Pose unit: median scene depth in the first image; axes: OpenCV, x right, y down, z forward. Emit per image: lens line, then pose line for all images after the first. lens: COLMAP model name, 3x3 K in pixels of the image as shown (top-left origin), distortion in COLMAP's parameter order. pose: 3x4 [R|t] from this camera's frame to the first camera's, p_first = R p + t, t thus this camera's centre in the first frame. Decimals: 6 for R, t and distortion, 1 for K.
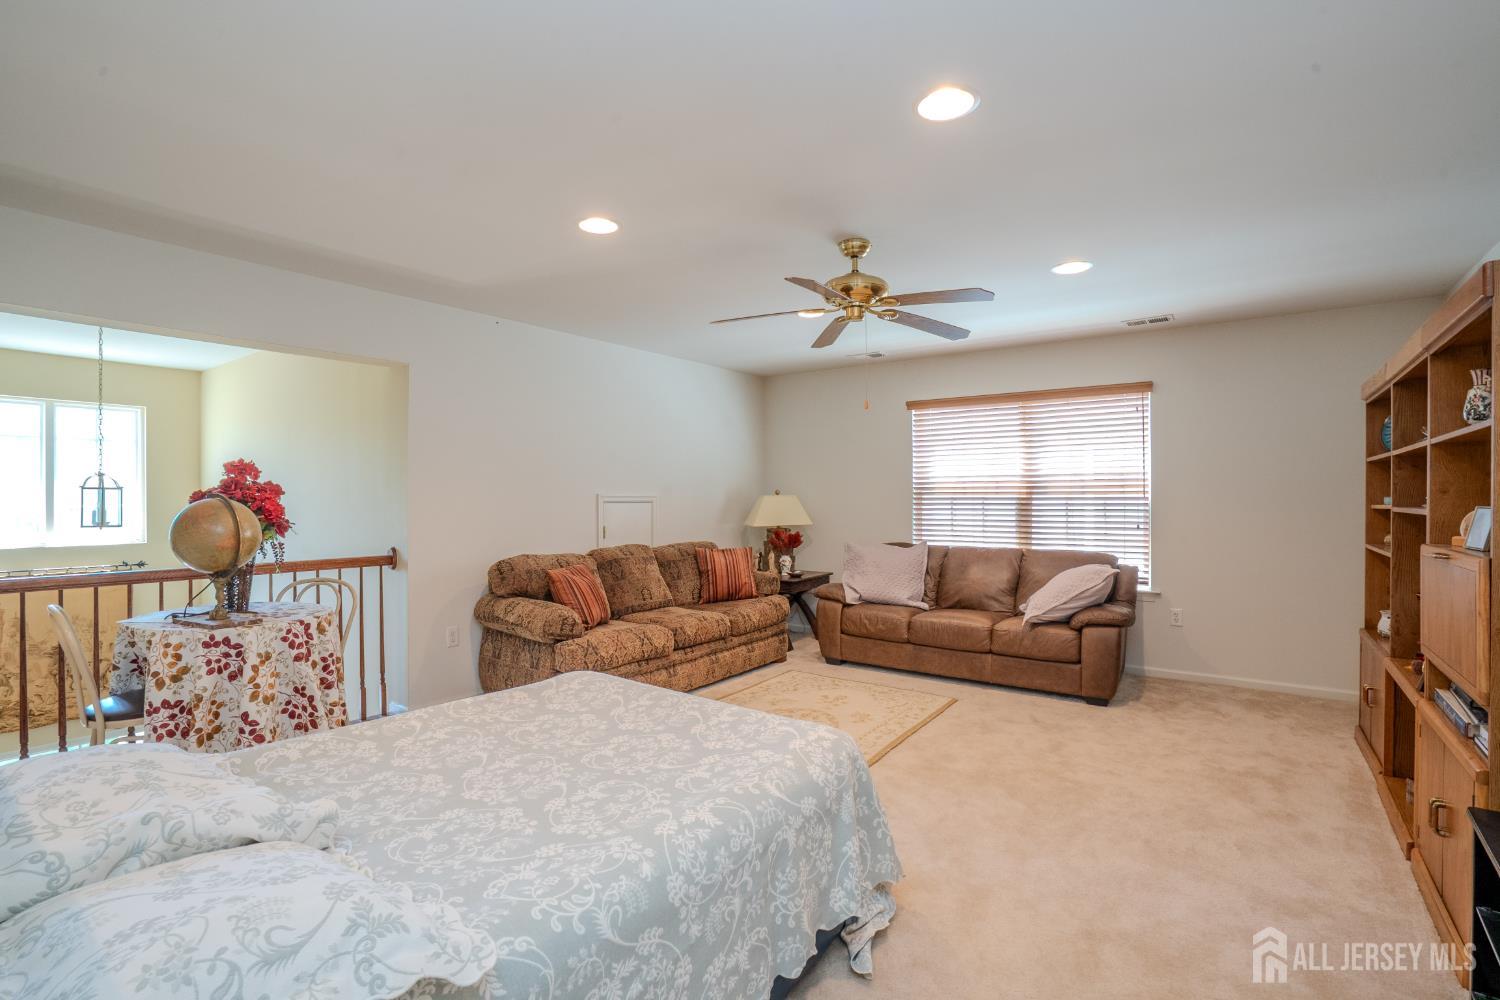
lens RADIAL K [[690.3, 0, 753.7], [0, 690.3, 498.6], [0, 0, 1]] dist [-0.050003, 0.015389]
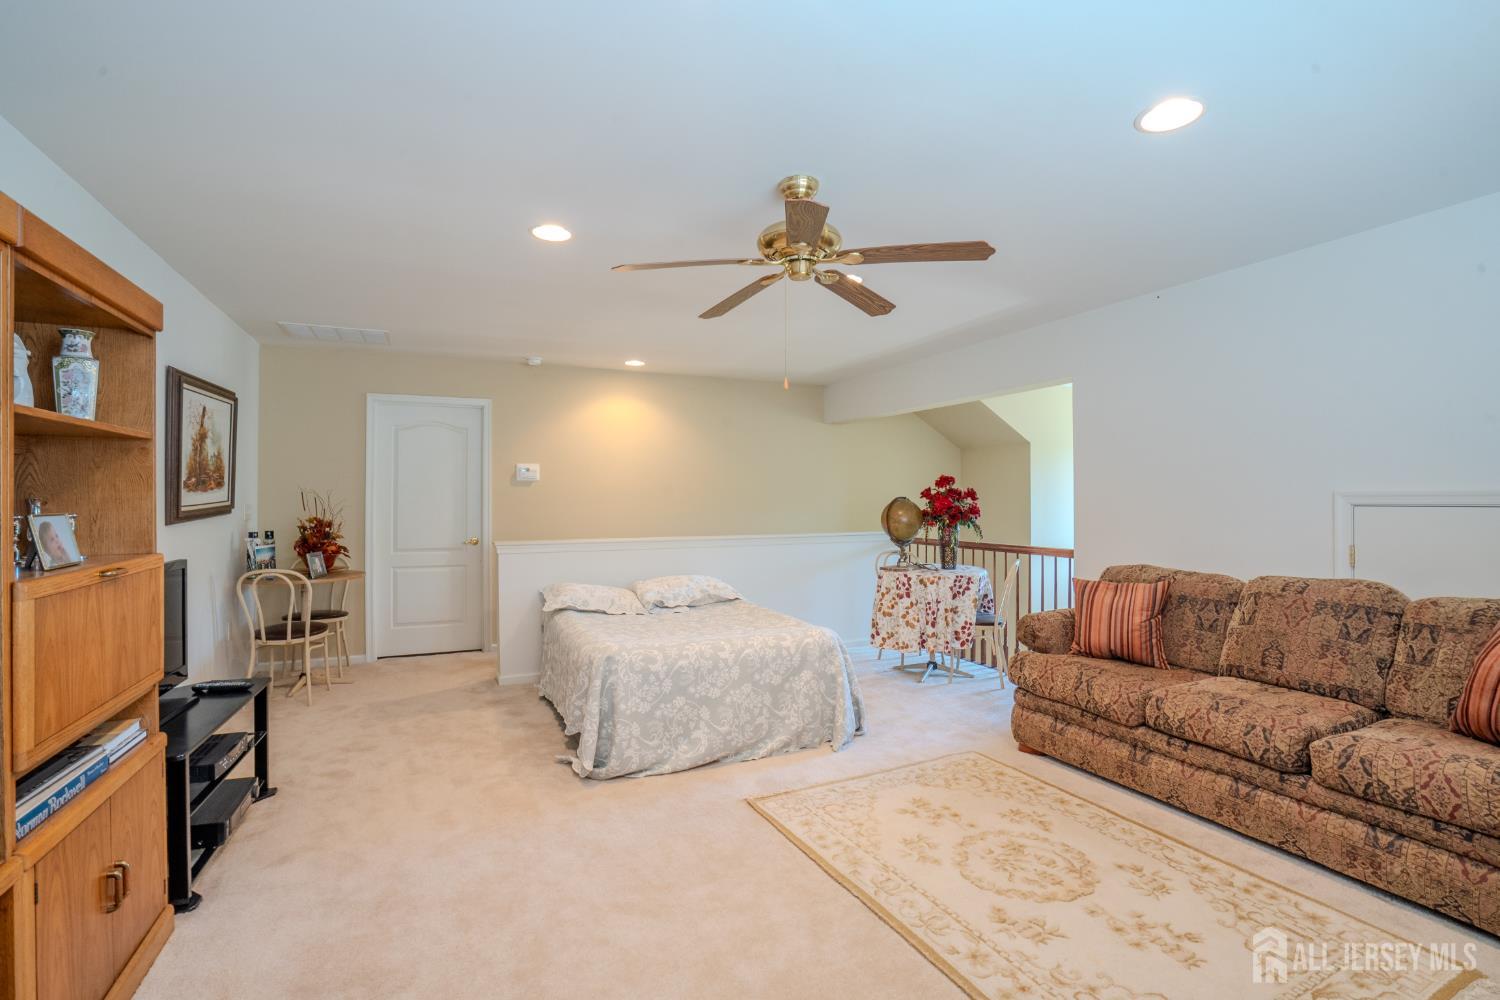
lens RADIAL K [[690.3, 0, 754.4], [0, 690.3, 498.2], [0, 0, 1]] dist [-0.050003, 0.015389]
pose [[-0.481439, -0.003093, -0.876474, 0.597120], [-0.000647, 0.999995, -0.003174, 0.001990], [0.876479, -0.000961, -0.481438, 0.917347]]
